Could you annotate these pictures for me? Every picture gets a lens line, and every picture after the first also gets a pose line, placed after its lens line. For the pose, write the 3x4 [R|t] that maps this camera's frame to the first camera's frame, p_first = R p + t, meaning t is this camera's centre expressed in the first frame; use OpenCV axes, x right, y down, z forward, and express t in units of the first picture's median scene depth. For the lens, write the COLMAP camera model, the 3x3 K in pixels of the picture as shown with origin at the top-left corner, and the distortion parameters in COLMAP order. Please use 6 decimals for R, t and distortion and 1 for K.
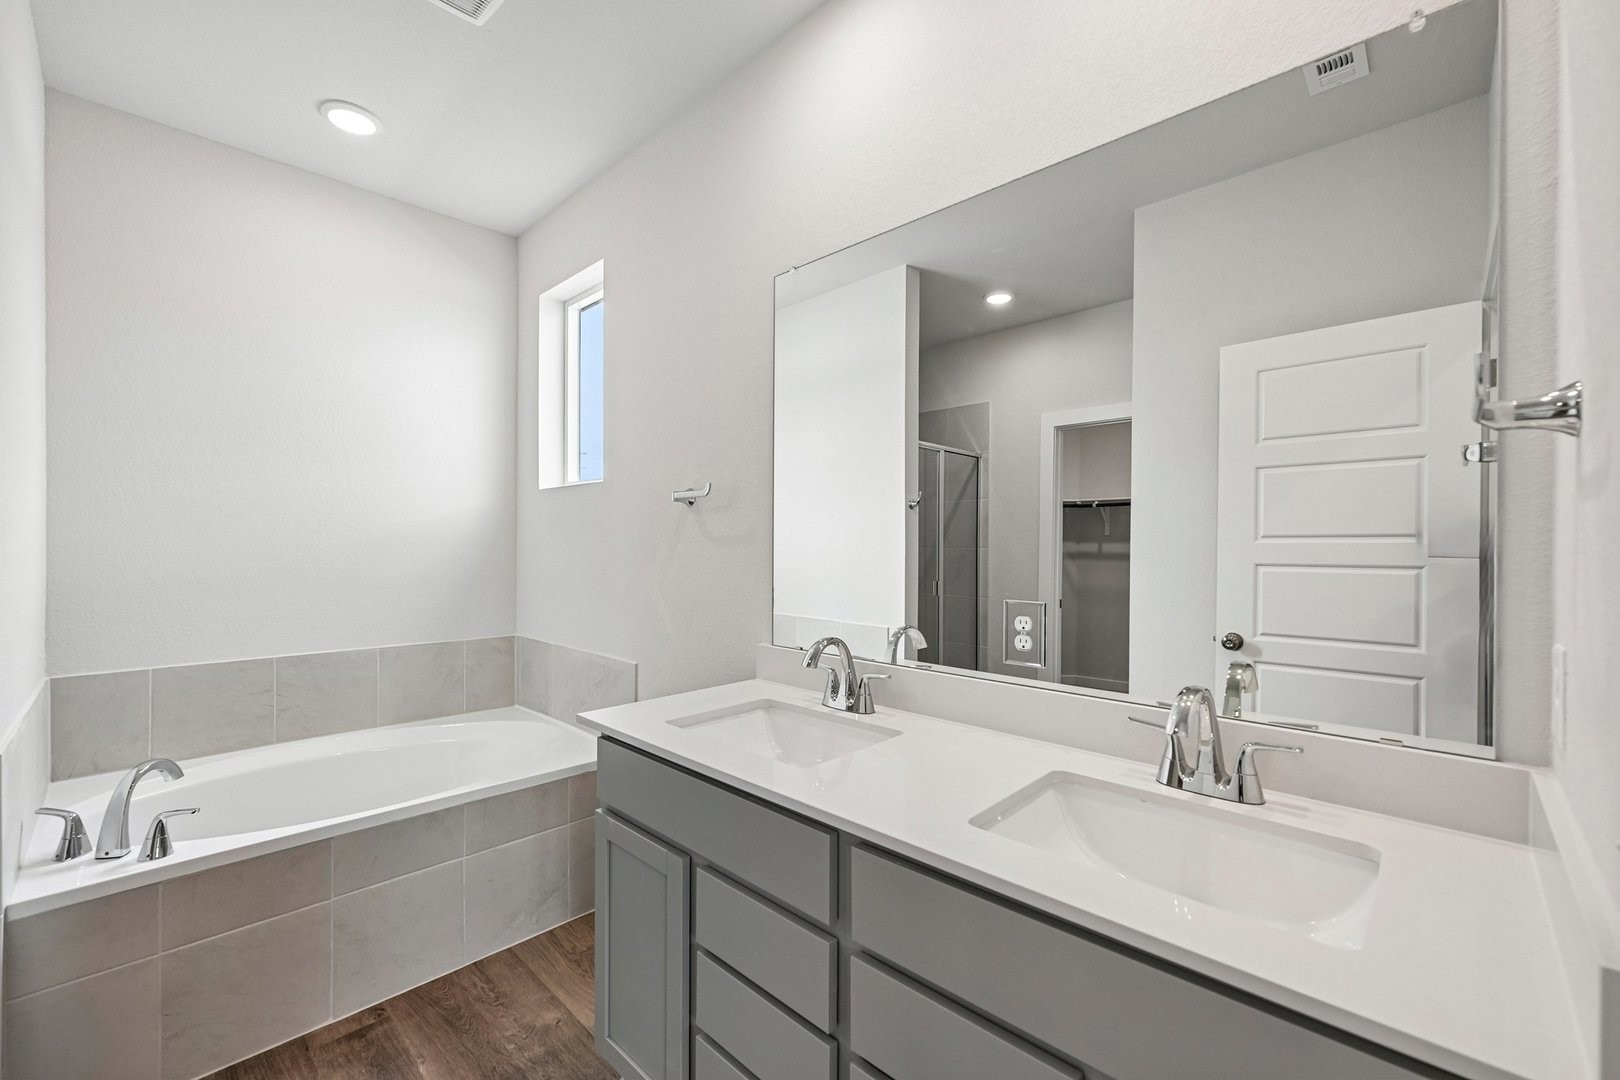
lens RADIAL K [[665.9, 0, 809.2], [0, 665.9, 542.8], [0, 0, 1]] dist [-0.001114, 0.000550]
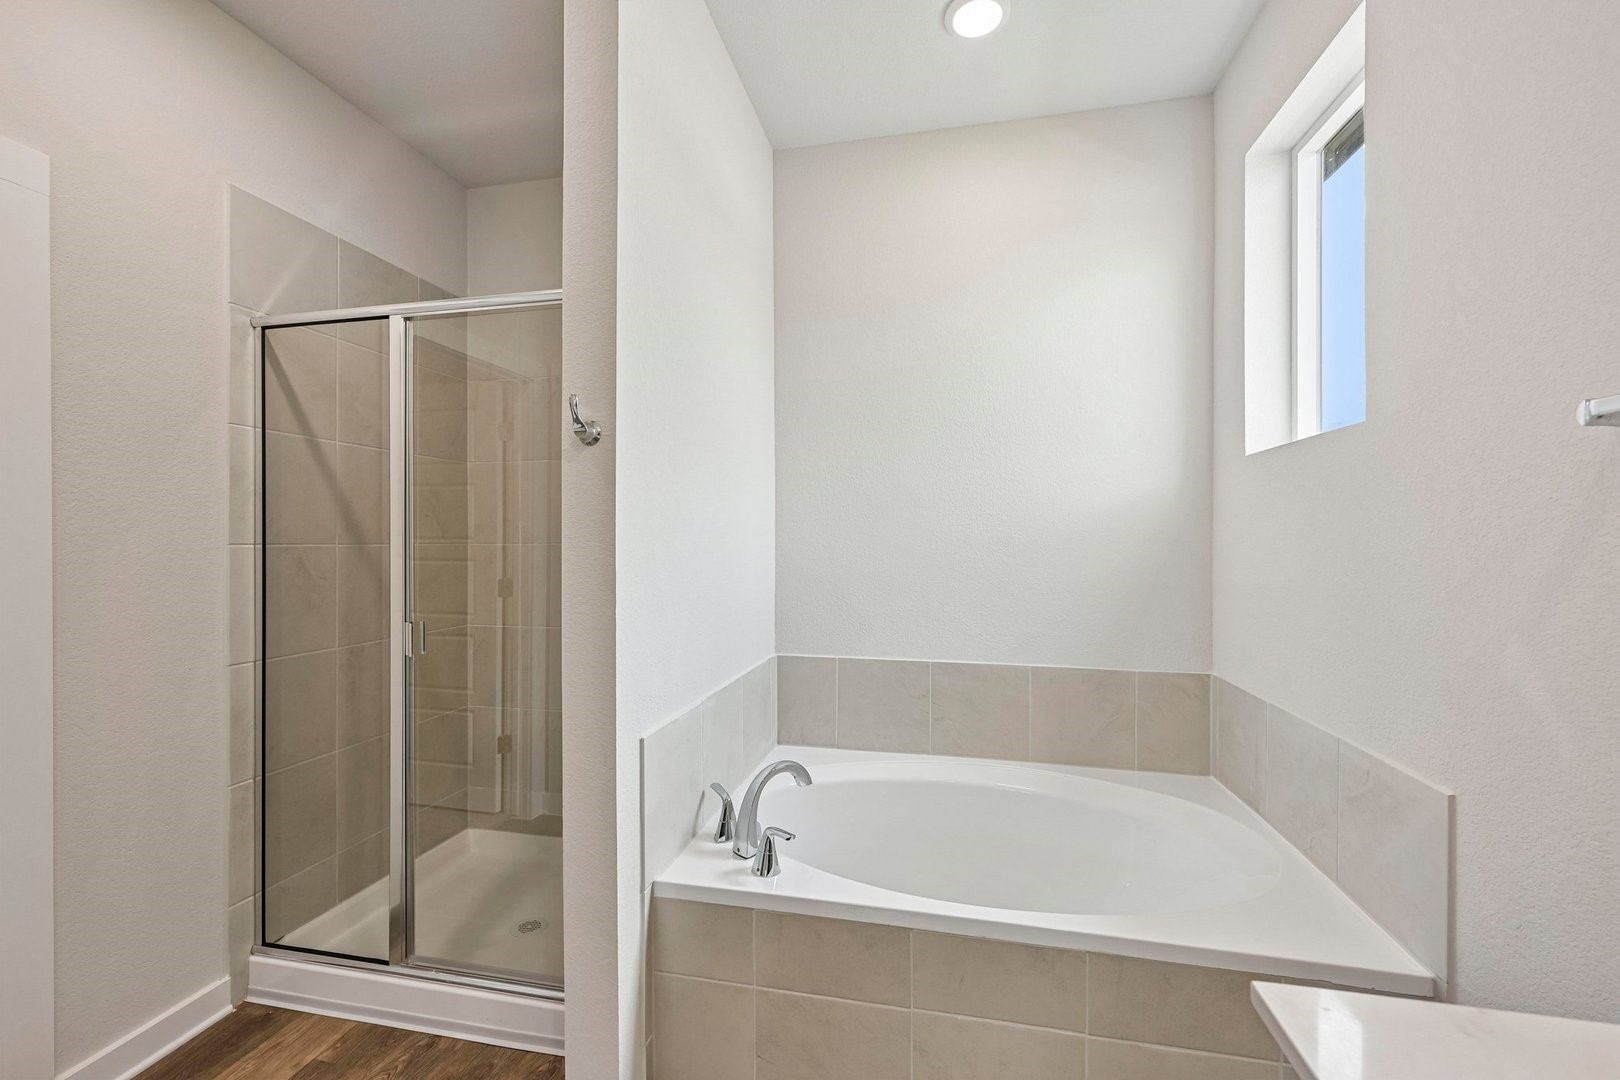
lens RADIAL K [[665.9, 0, 808.9], [0, 665.9, 540.6], [0, 0, 1]] dist [-0.001114, 0.000550]
pose [[0.530284, -0.002440, -0.847816, -0.087798], [-0.000576, 0.999995, -0.003238, 0.004312], [0.847820, 0.002205, 0.530280, 0.317023]]
